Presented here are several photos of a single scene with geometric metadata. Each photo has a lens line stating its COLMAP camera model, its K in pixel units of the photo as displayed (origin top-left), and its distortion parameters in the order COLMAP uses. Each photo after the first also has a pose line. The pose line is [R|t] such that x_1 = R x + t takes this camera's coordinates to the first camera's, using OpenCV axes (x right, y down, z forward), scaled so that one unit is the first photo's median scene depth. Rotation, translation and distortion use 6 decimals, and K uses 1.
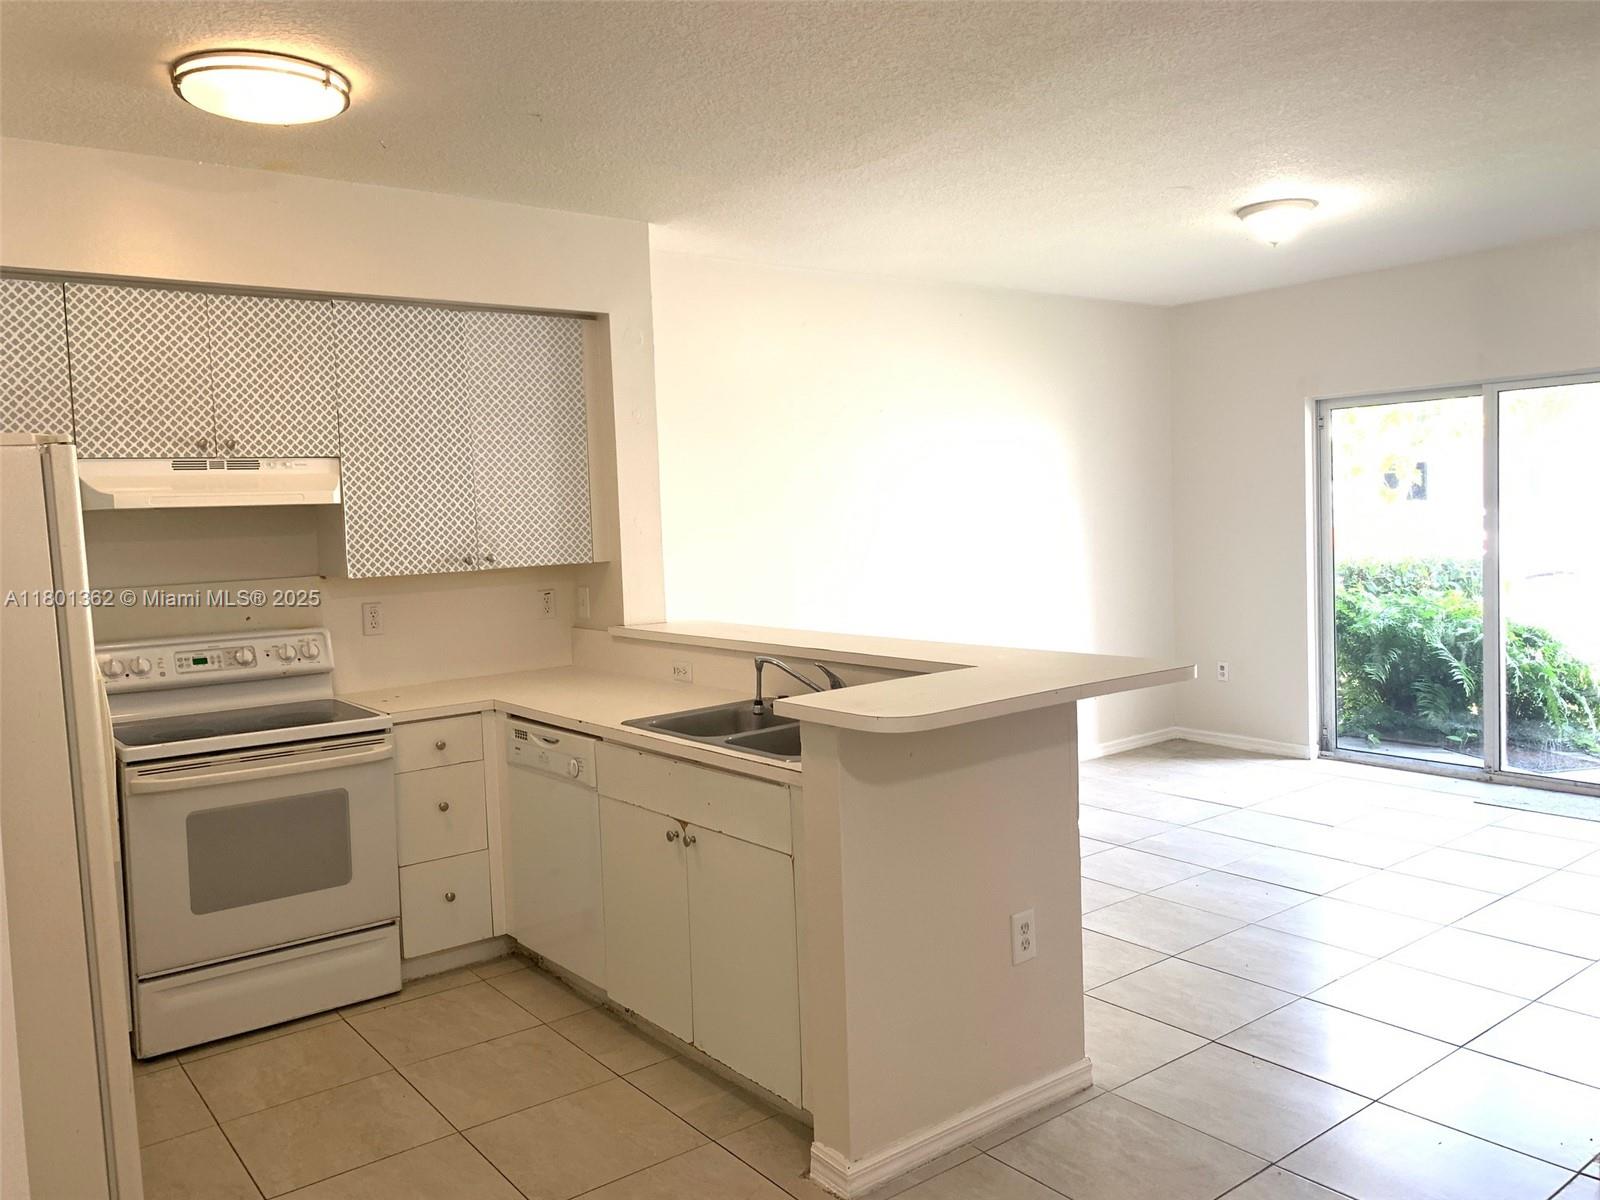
lens RADIAL K [[1223.5, 0, 799.0], [0, 1223.5, 592.4], [0, 0, 1]] dist [0.012812, -0.009066]
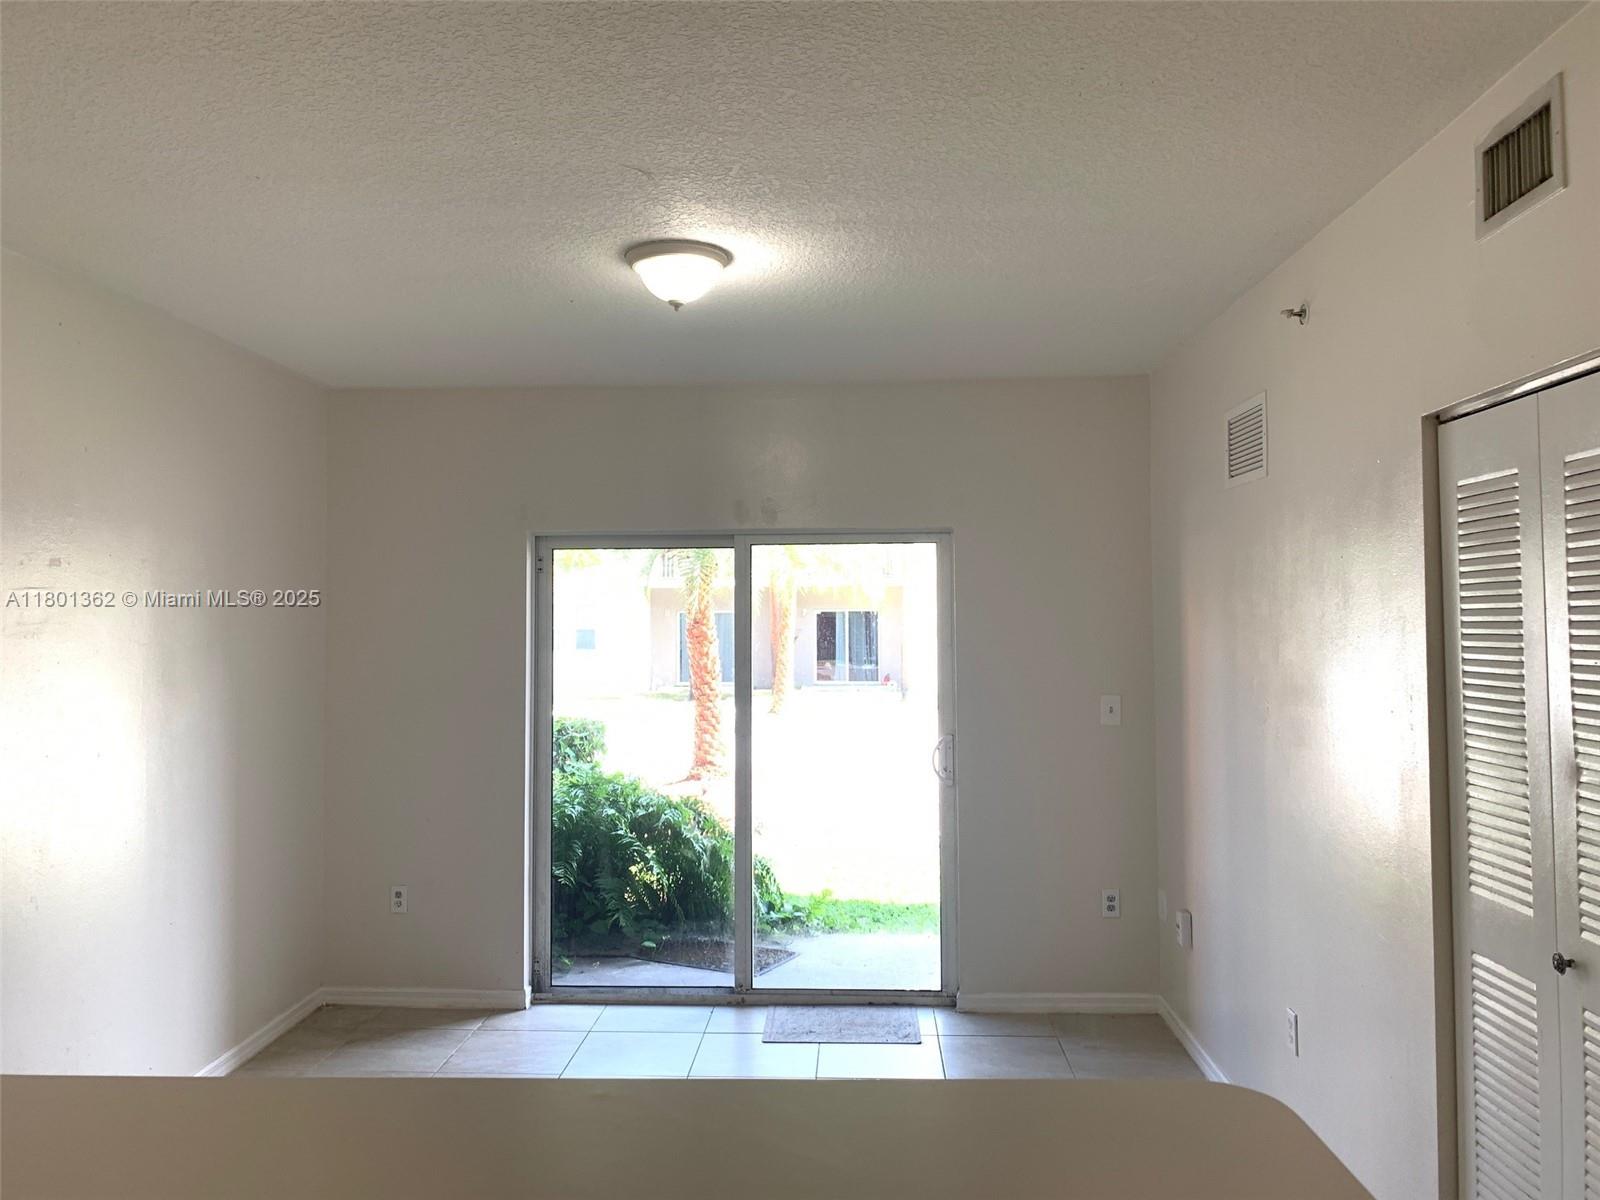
lens RADIAL K [[1223.5, 0, 791.0], [0, 1223.5, 588.7], [0, 0, 1]] dist [0.012812, -0.009066]
pose [[0.653297, 0.056128, 0.755018, -0.059279], [0.030709, 0.994463, -0.100499, -0.039863], [-0.756478, 0.088841, 0.647957, 0.374122]]
